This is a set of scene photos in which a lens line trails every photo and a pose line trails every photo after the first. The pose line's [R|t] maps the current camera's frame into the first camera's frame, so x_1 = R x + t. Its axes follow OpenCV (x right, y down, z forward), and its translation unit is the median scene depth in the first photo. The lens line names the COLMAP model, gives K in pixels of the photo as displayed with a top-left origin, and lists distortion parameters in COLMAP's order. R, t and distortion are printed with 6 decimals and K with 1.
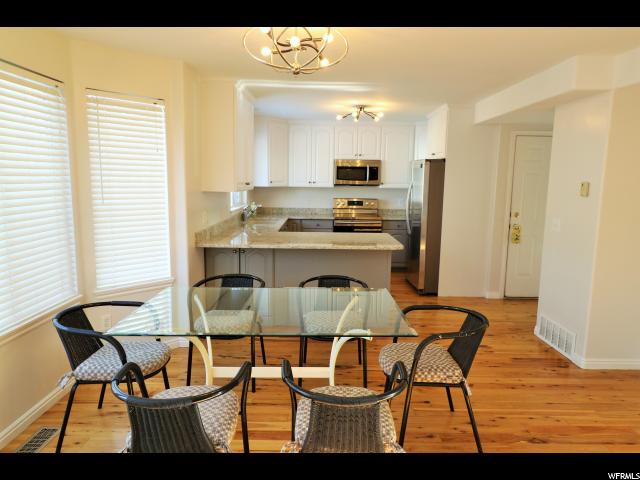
lens RADIAL K [[412.9, 0, 318.2], [0, 412.9, 238.3], [0, 0, 1]] dist [-0.007426, -0.001590]
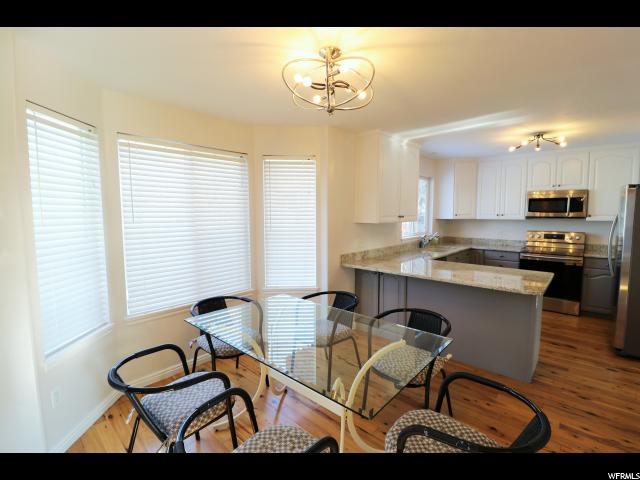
lens RADIAL K [[296.7, 0, 317.7], [0, 296.7, 238.6], [0, 0, 1]] dist [-0.017046, -0.001356]
pose [[0.736270, 0.043331, -0.675299, 0.154088], [-0.082785, 0.996219, -0.026337, -0.018704], [0.671604, 0.075296, 0.737074, 0.151891]]
